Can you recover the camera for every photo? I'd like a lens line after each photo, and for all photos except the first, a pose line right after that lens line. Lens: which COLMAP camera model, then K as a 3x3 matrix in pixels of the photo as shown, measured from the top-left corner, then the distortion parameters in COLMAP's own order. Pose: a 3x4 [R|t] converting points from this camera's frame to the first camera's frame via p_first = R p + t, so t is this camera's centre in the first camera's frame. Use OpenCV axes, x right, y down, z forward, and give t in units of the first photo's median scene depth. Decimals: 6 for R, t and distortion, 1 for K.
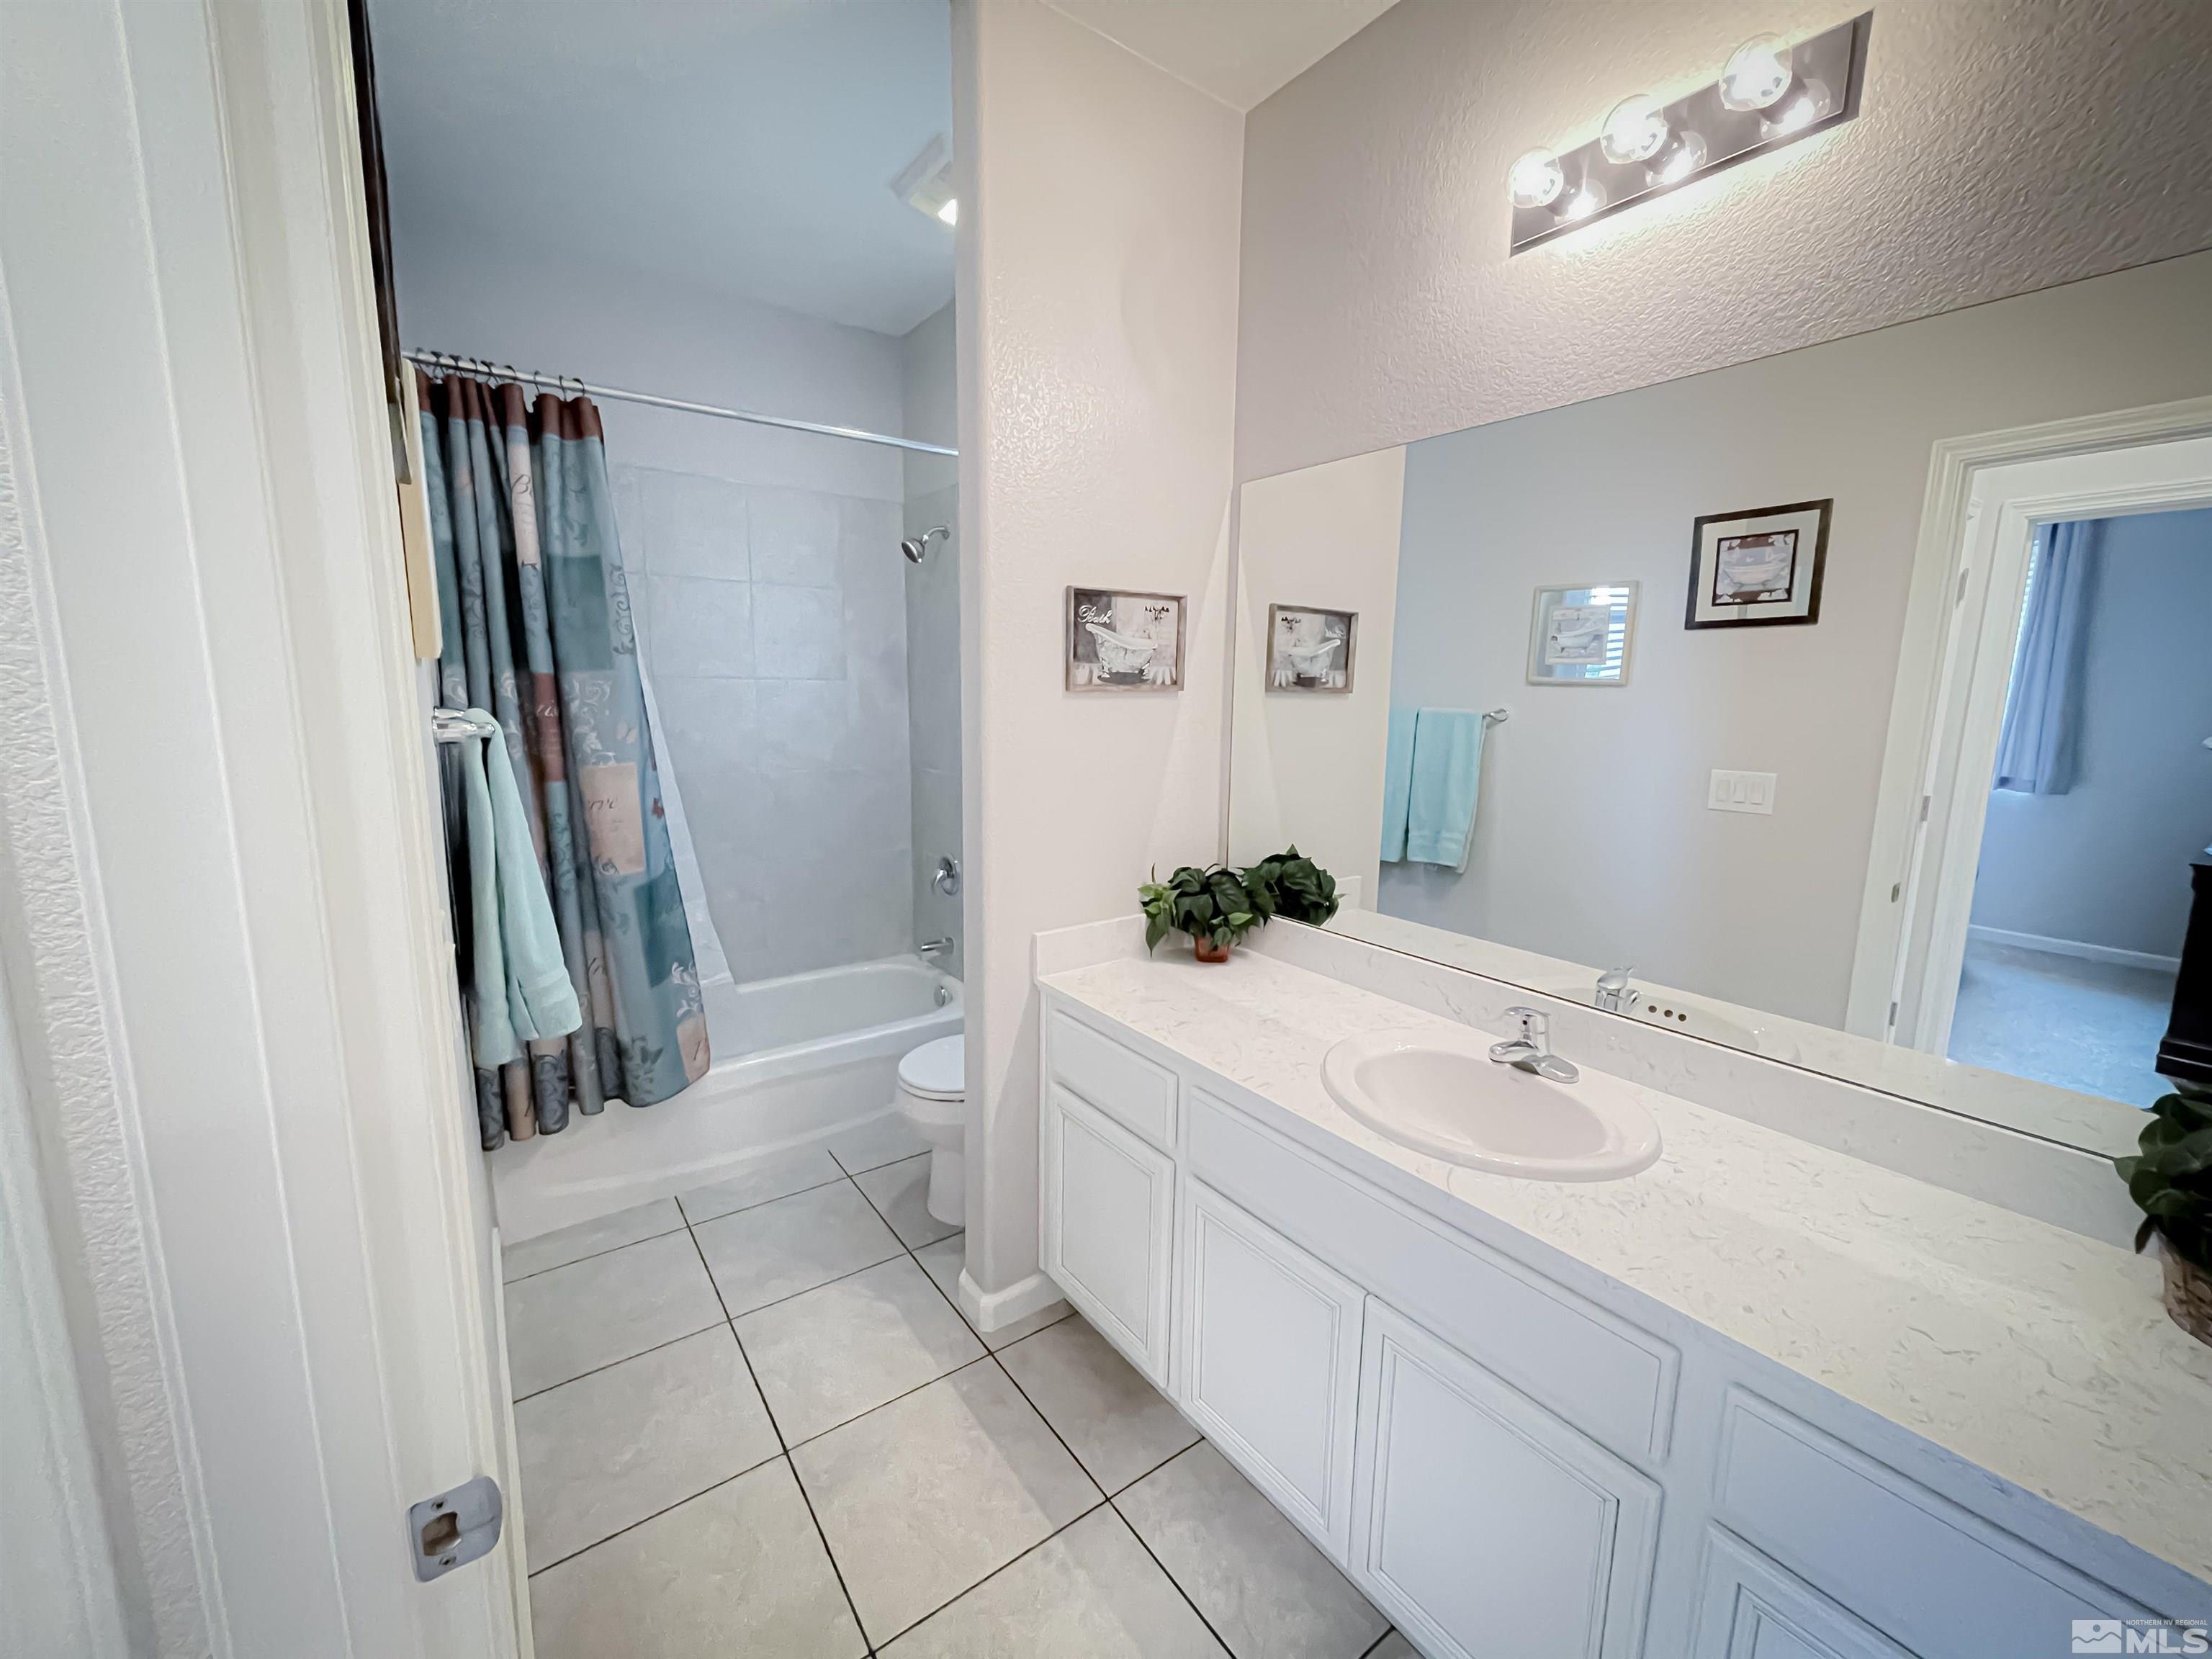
lens RADIAL K [[876.7, 0, 1106.0], [0, 876.7, 829.5], [0, 0, 1]] dist [-0.002132, -0.000387]
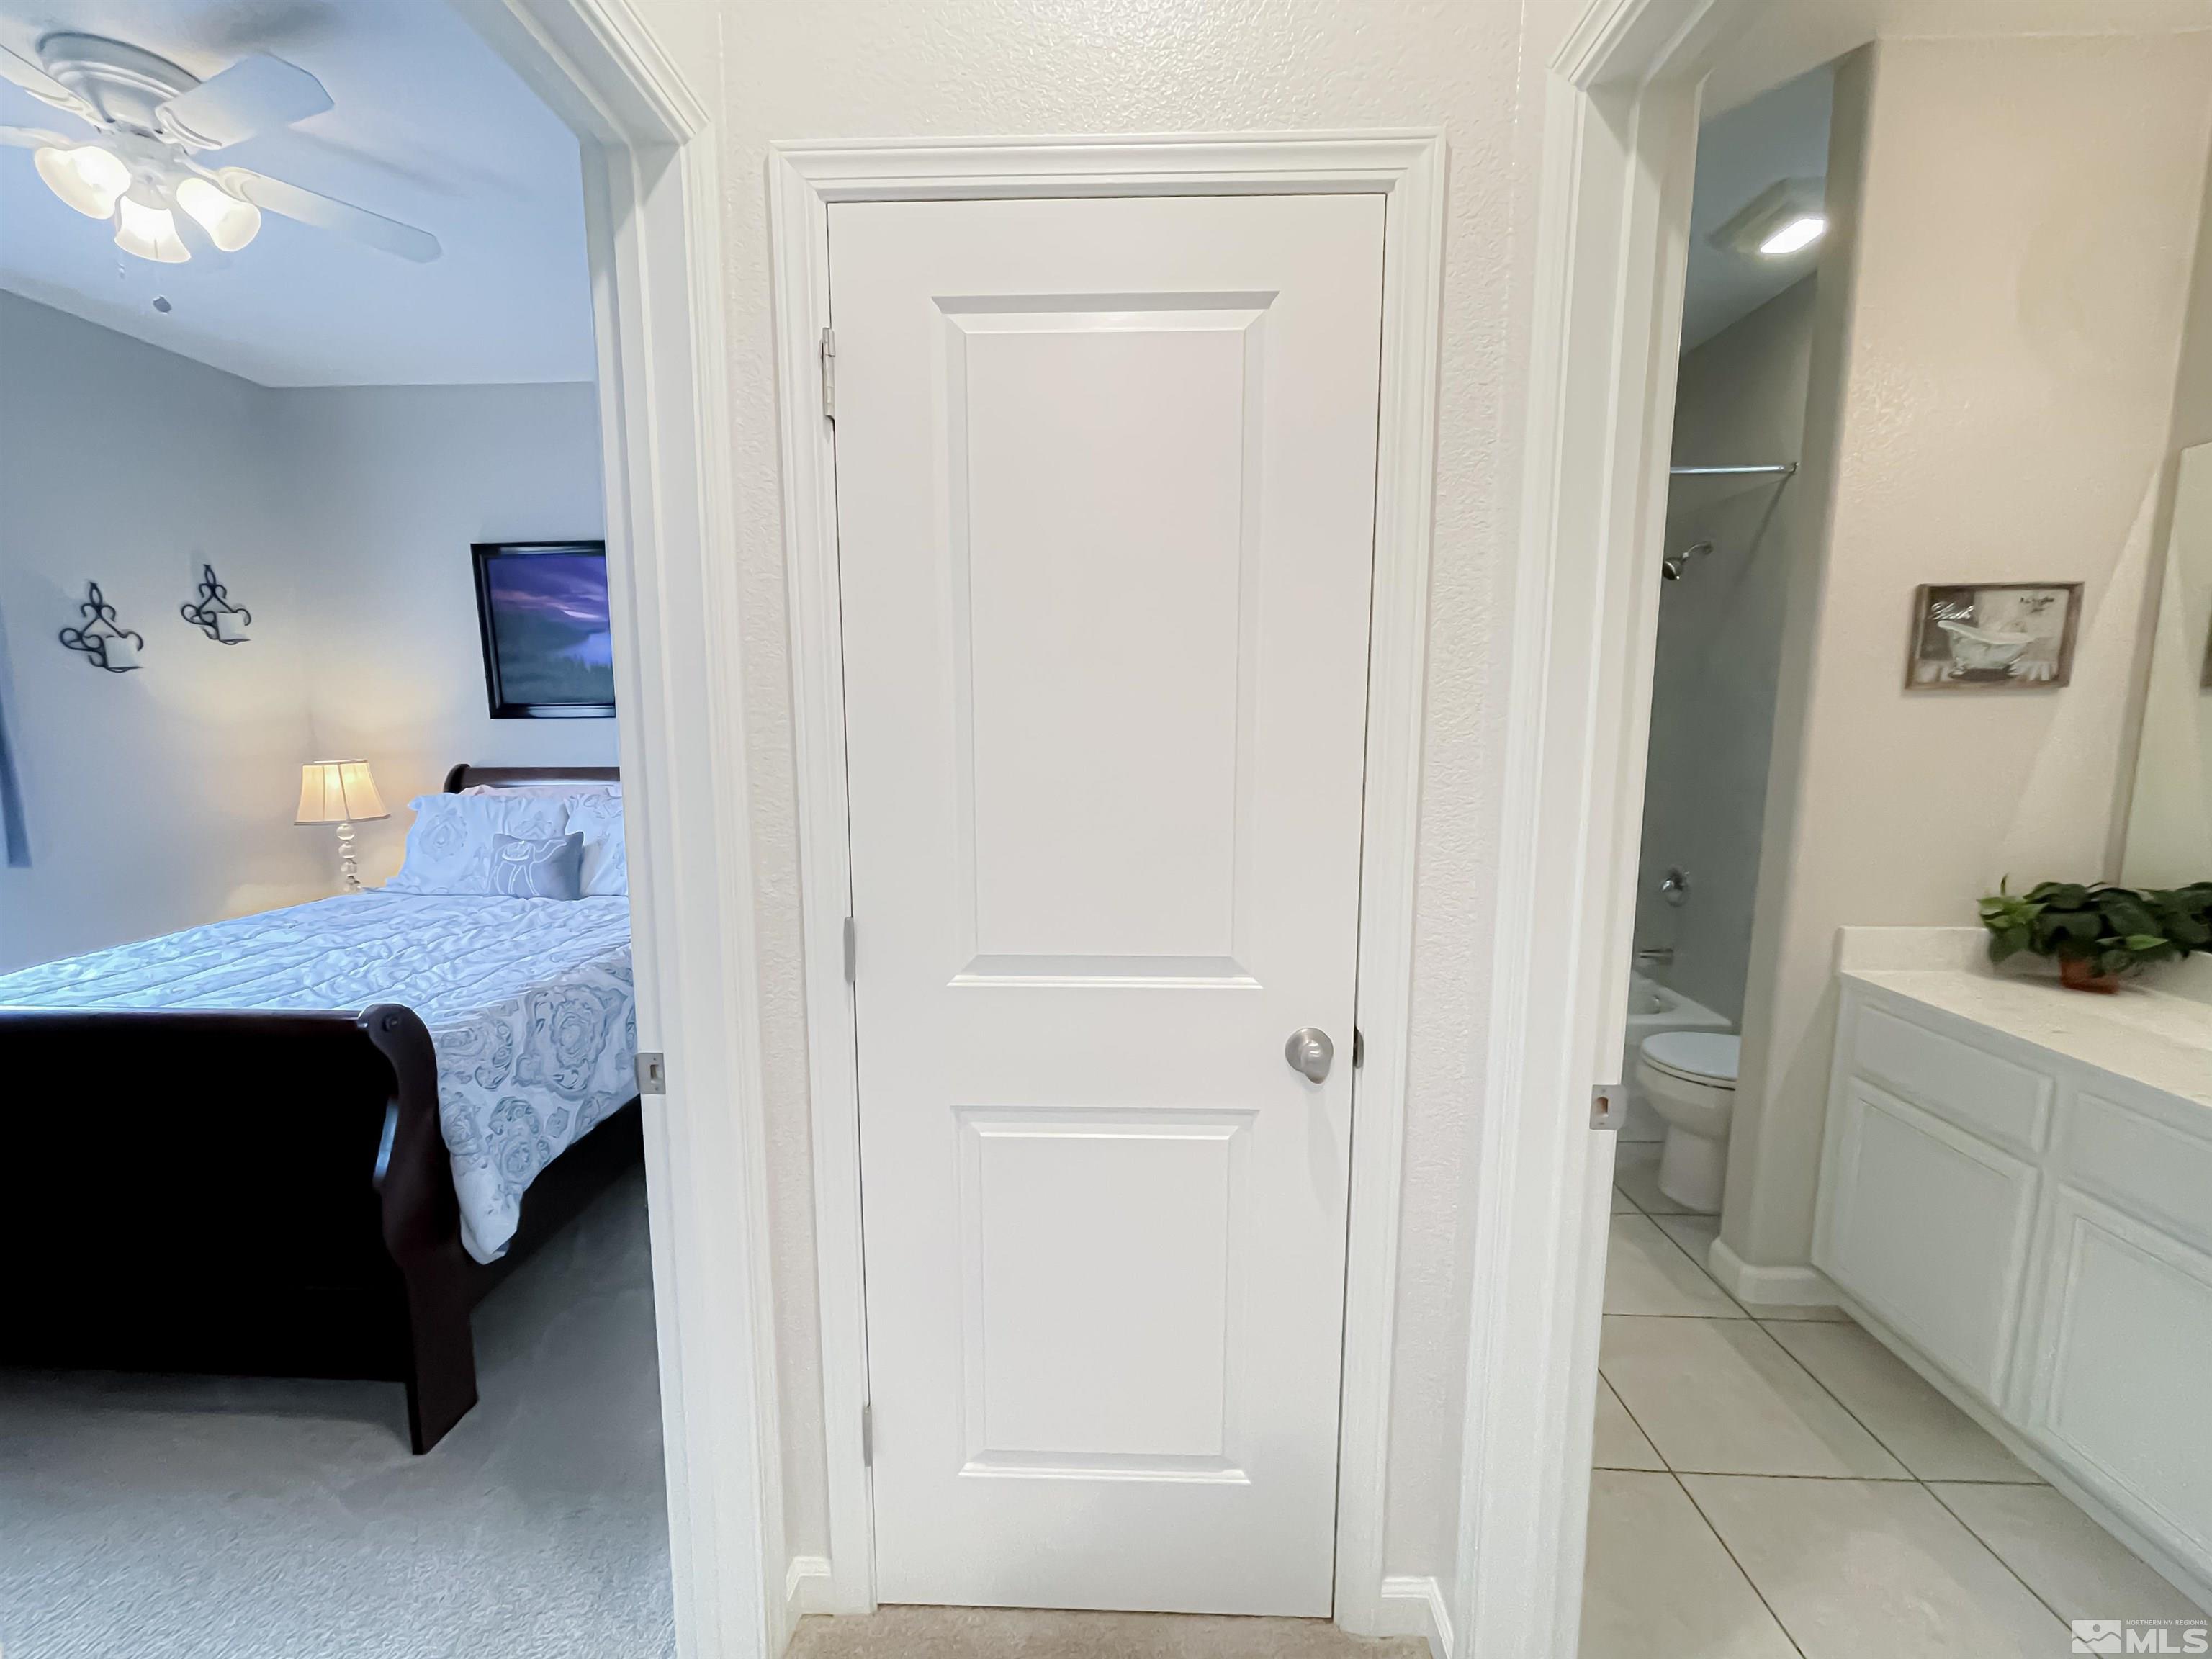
lens RADIAL K [[876.7, 0, 1106.0], [0, 876.7, 829.5], [0, 0, 1]] dist [-0.002132, -0.000387]
pose [[0.782307, 0.067254, -0.619251, -0.123973], [-0.089232, 0.996000, -0.004556, 0.083500], [0.616468, 0.058821, 0.785180, -0.323364]]
